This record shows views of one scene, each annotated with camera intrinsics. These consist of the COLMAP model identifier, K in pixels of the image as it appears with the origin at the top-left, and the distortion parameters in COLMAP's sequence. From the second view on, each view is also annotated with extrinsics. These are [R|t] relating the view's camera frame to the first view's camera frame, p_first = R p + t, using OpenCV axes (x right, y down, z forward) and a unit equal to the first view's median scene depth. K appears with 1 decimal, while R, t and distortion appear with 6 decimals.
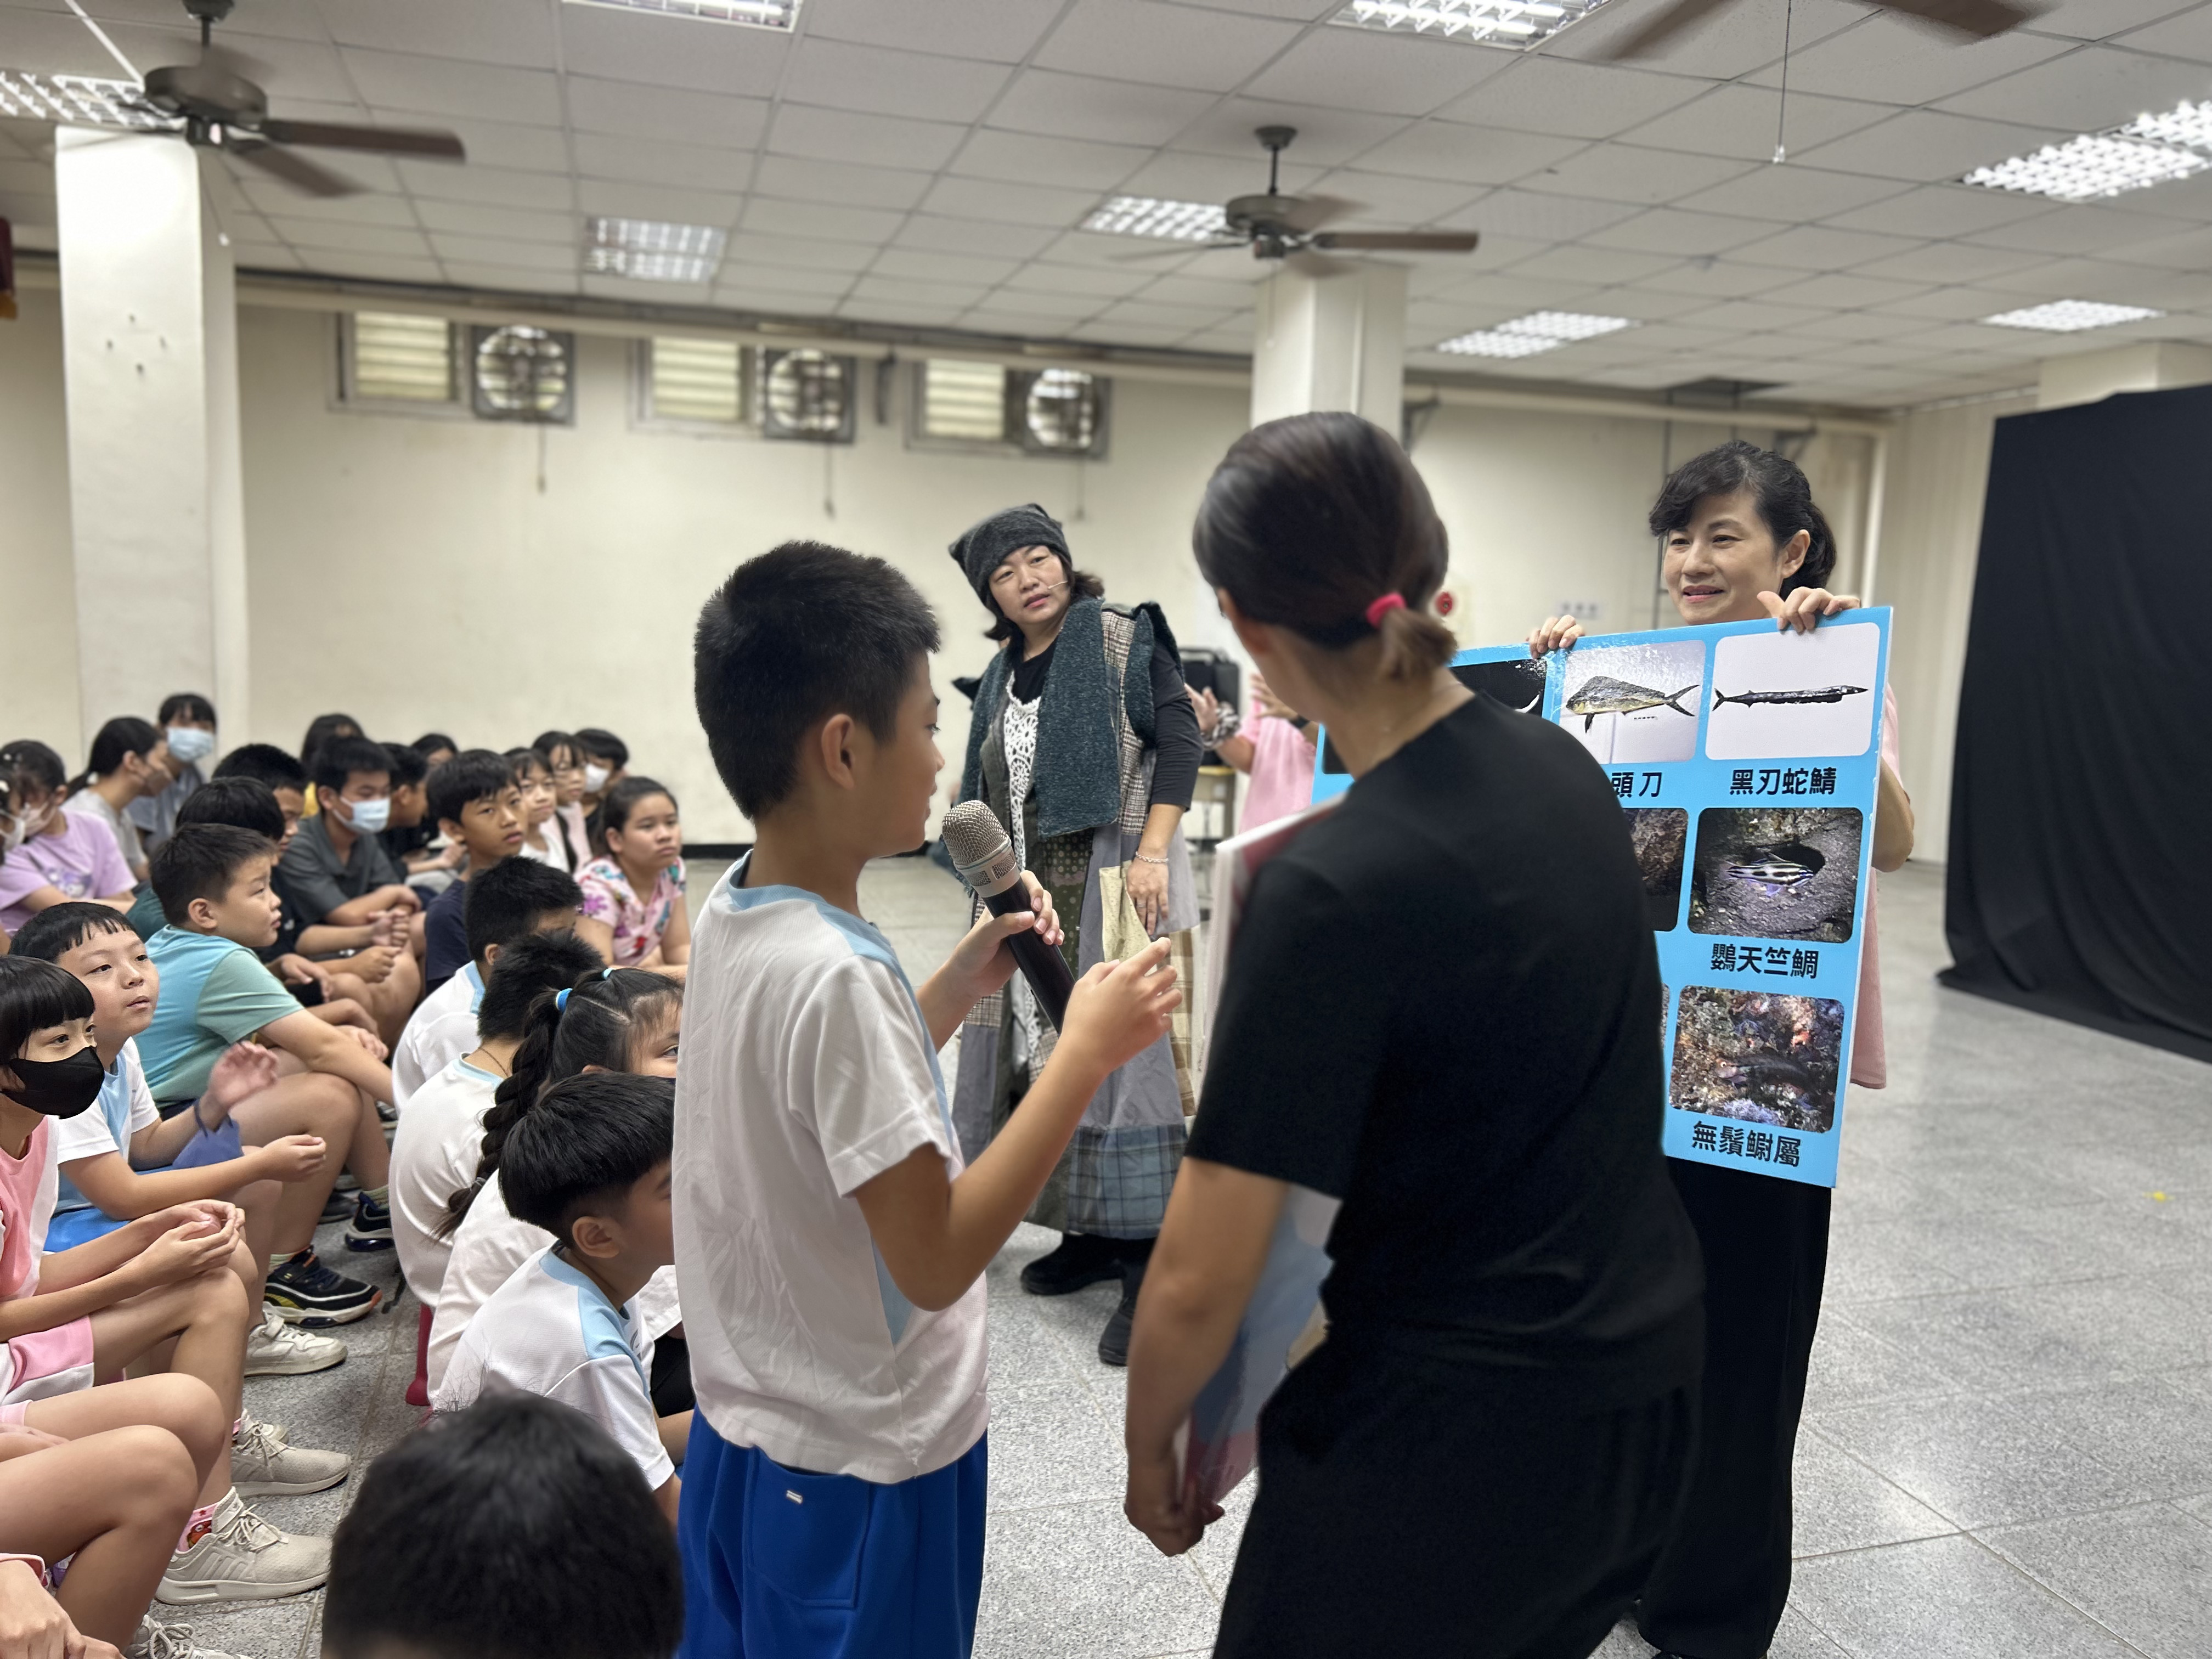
lens RADIAL K [[1657.4, 0, 1111.2], [0, 1657.4, 843.2], [0, 0, 1]] dist [0.052957, -0.064294]
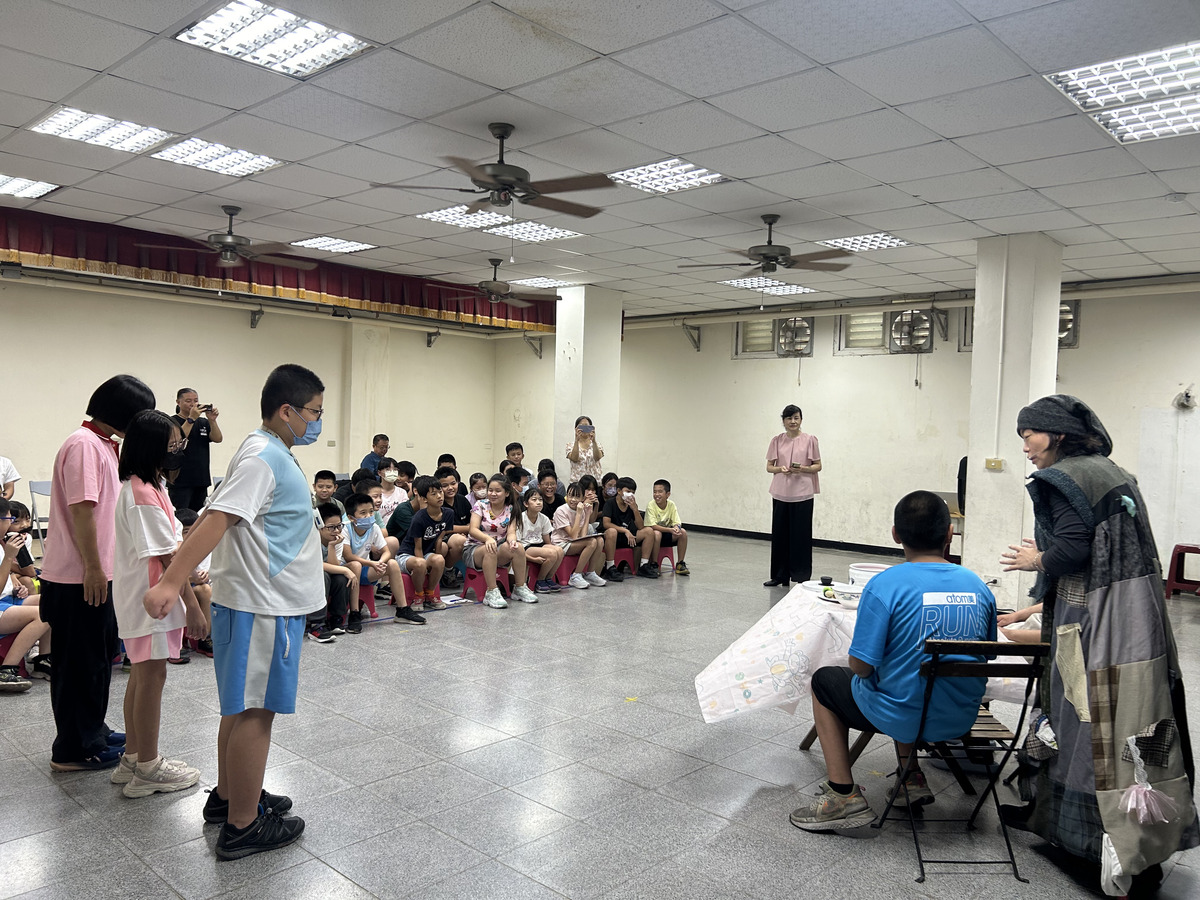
lens RADIAL K [[905.5, 0, 600.1], [0, 905.5, 454.1], [0, 0, 1]] dist [0.051665, -0.071121]
pose [[0.504052, 0.014068, -0.863558, 0.621635], [-0.125942, 0.990377, -0.057377, -0.005730], [0.854441, 0.137679, 0.500974, 0.138130]]
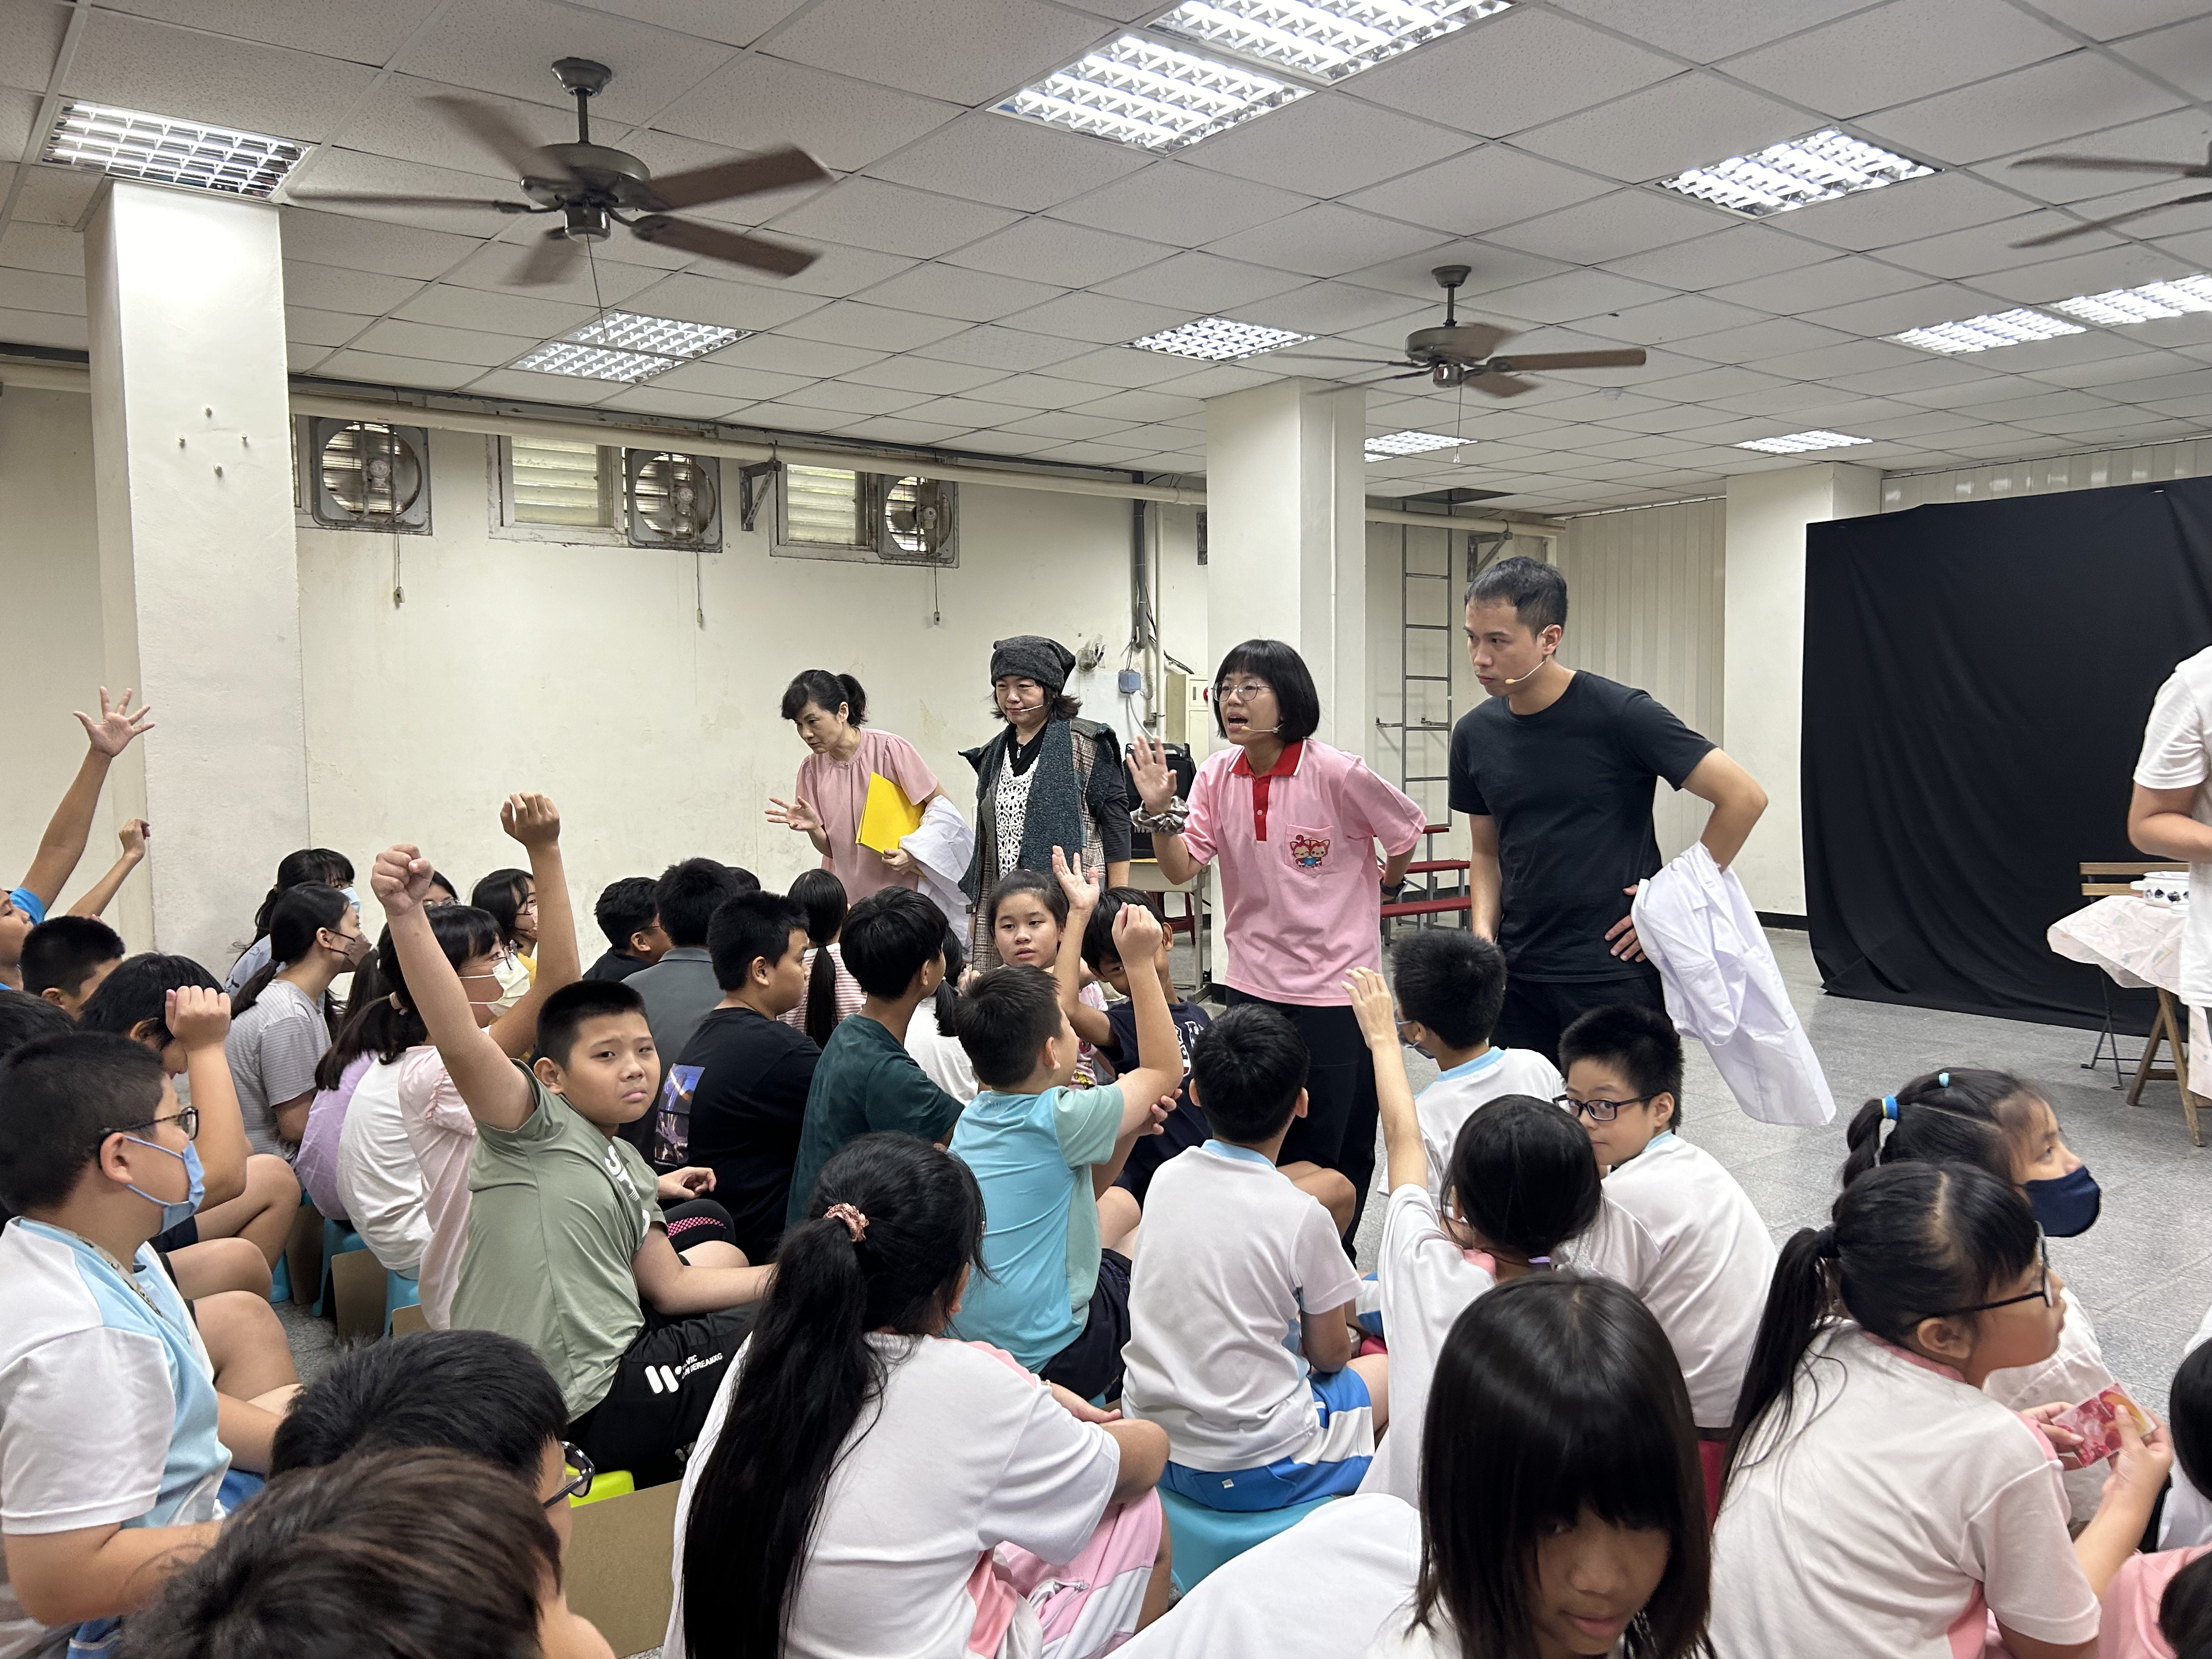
lens RADIAL K [[1652.2, 0, 1115.8], [0, 1652.2, 894.3], [0, 0, 1]] dist [0.065554, -0.070360]
pose [[0.930531, -0.080016, 0.357365, -0.316070], [0.088777, 0.996018, -0.008150, -0.016717], [-0.355290, 0.039309, 0.933929, 0.041020]]
